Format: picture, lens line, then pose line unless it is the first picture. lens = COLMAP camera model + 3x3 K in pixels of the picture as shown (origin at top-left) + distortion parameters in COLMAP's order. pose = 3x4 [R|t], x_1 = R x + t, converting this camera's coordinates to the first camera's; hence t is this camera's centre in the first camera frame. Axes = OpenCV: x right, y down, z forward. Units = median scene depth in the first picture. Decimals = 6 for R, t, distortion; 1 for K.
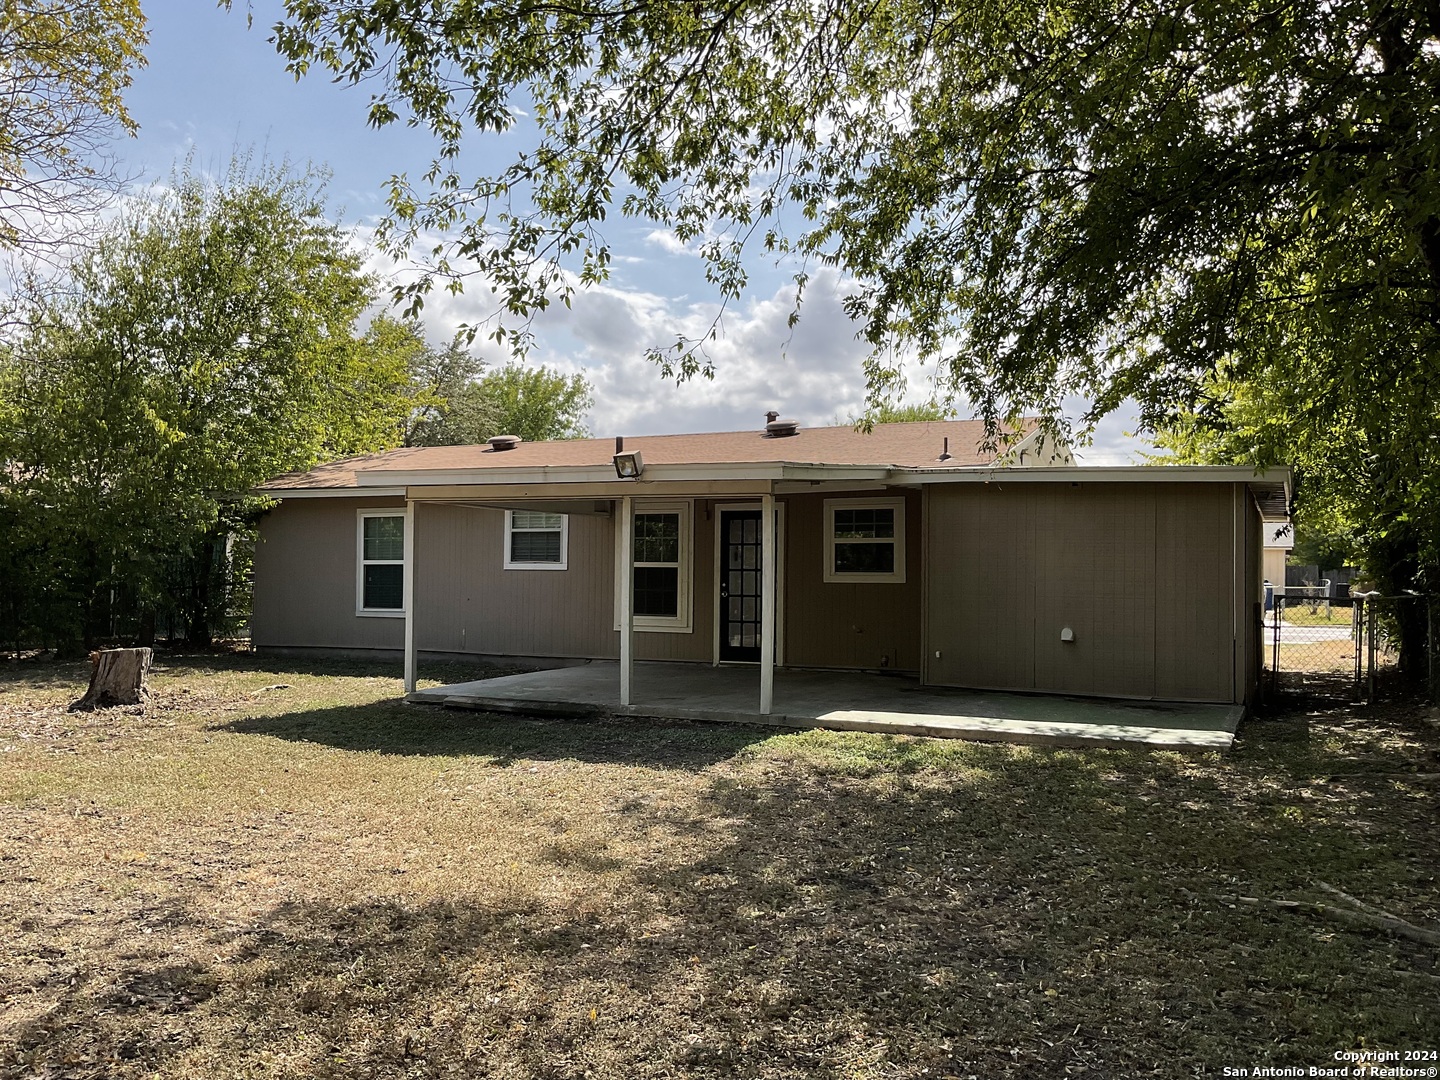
lens RADIAL K [[1218.2, 0, 712.2], [0, 1218.2, 541.0], [0, 0, 1]] dist [0.132797, -0.201953]
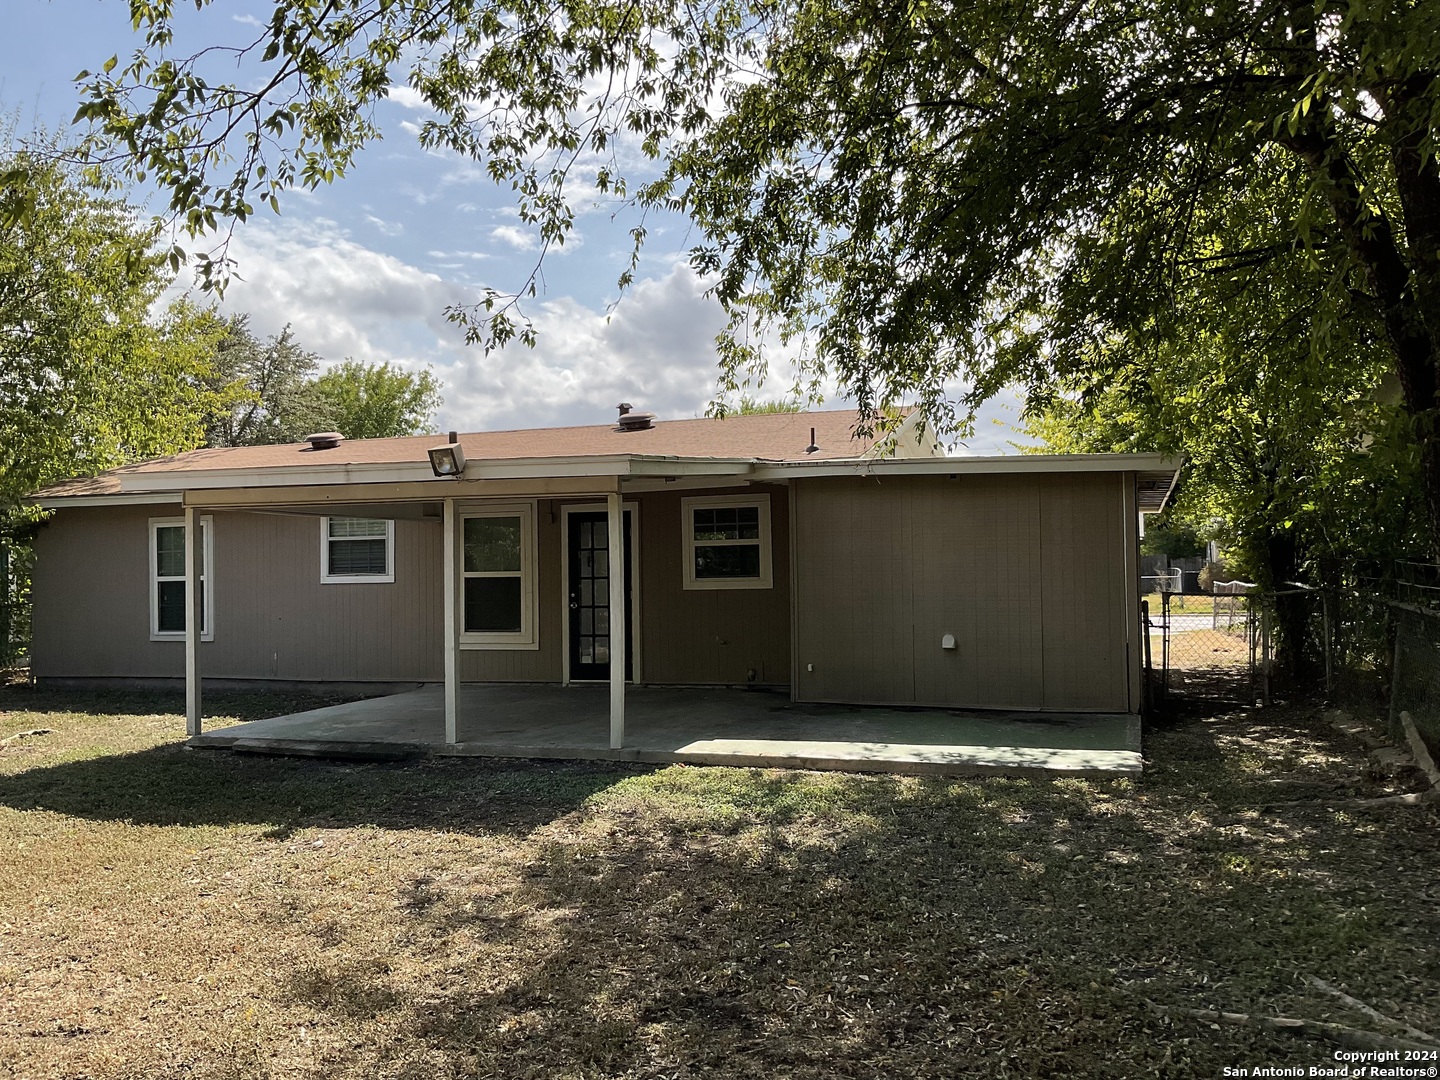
lens RADIAL K [[1250.8, 0, 720.0], [0, 1250.8, 540.0], [0, 0, 1]] dist [0.144968, -0.250215]
pose [[0.992860, -0.021770, 0.117286, 0.014271], [0.021929, 0.999760, -0.000066, -0.003003], [-0.117256, 0.002638, 0.993098, 0.104512]]
